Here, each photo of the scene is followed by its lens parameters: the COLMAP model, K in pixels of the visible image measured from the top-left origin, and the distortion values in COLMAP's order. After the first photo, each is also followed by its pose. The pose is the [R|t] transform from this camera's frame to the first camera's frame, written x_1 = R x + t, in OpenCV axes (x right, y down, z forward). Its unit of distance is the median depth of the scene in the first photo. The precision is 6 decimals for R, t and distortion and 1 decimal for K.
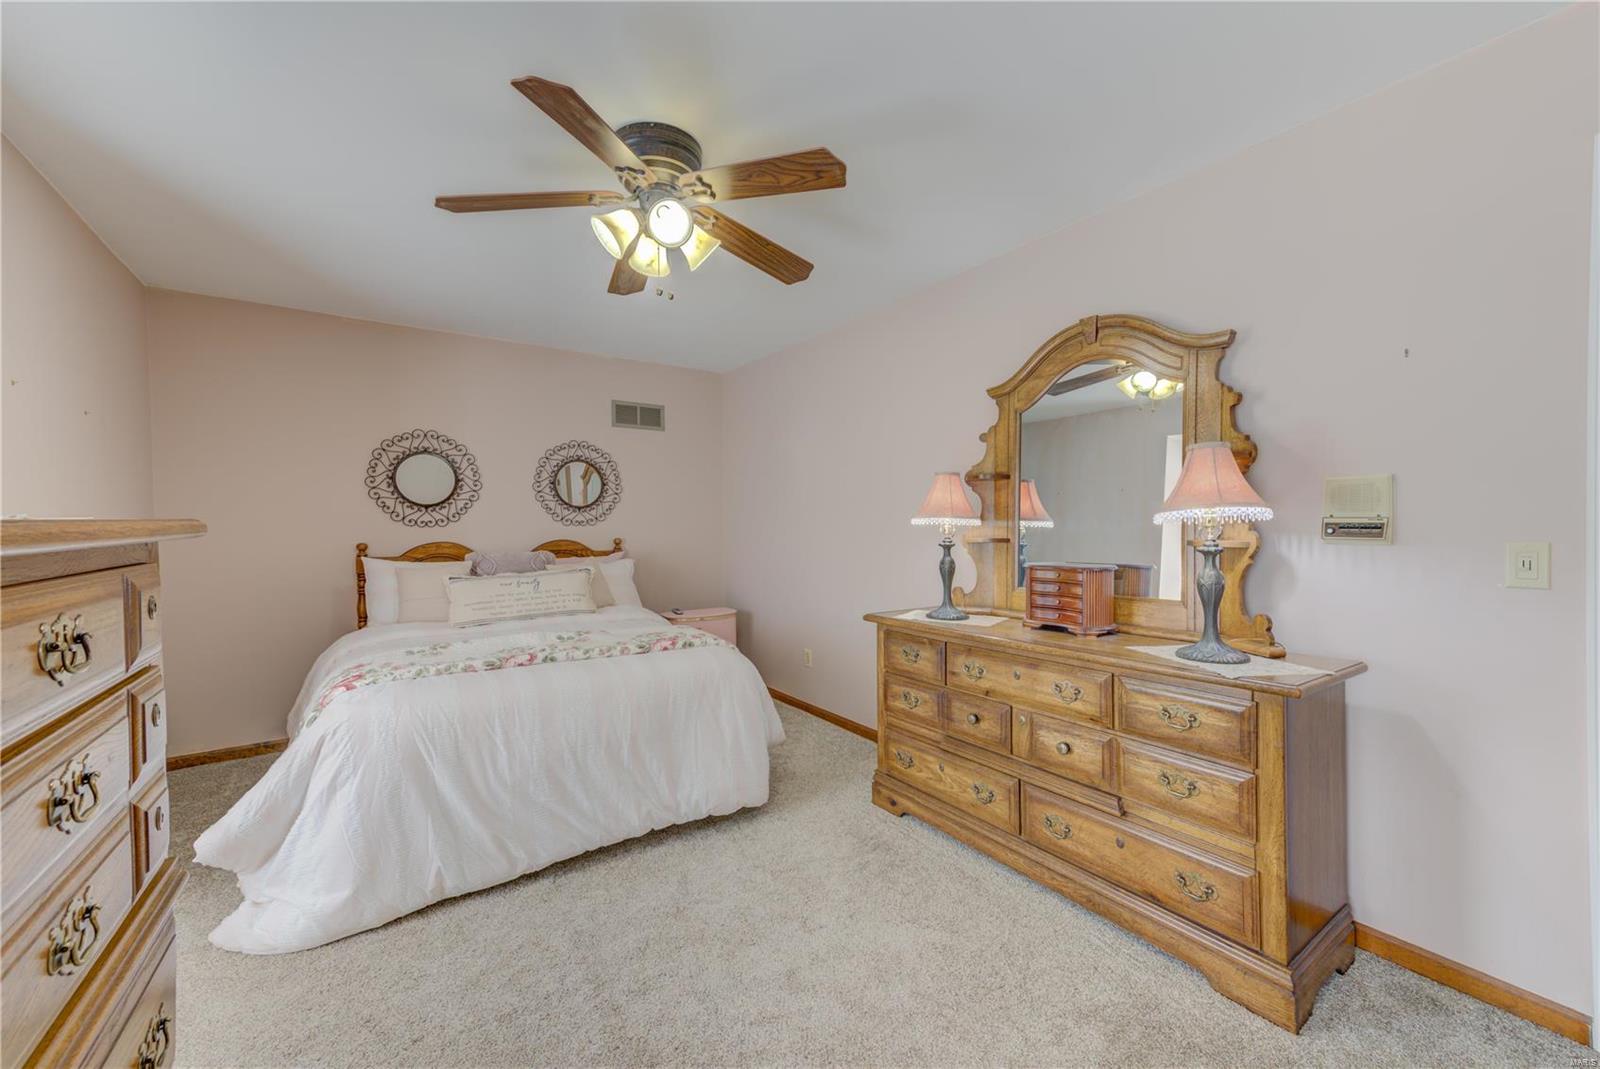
lens RADIAL K [[624.7, 0, 804.7], [0, 624.7, 532.6], [0, 0, 1]] dist [0.018063, -0.000213]
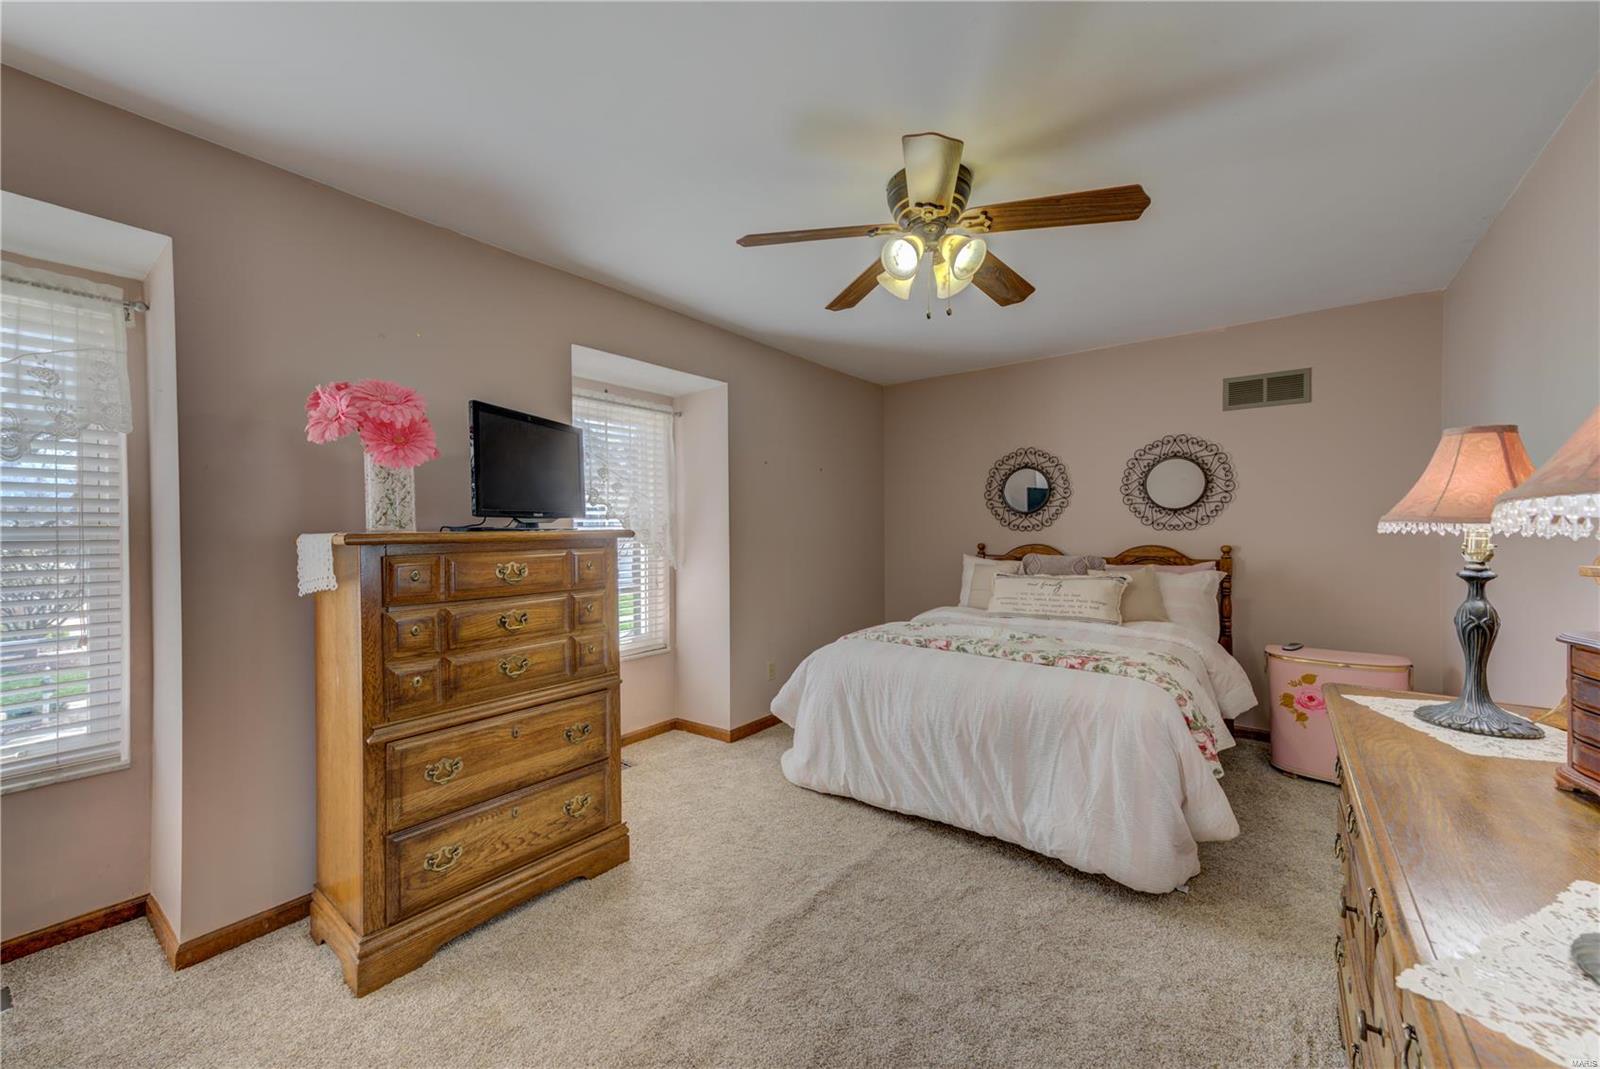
lens RADIAL K [[624.7, 0, 798.6], [0, 624.7, 538.5], [0, 0, 1]] dist [0.018063, -0.000213]
pose [[0.300174, 0.017730, -0.953720, 0.429896], [-0.012813, 0.999812, 0.014554, -0.007438], [0.953798, 0.007851, 0.300345, 0.282363]]
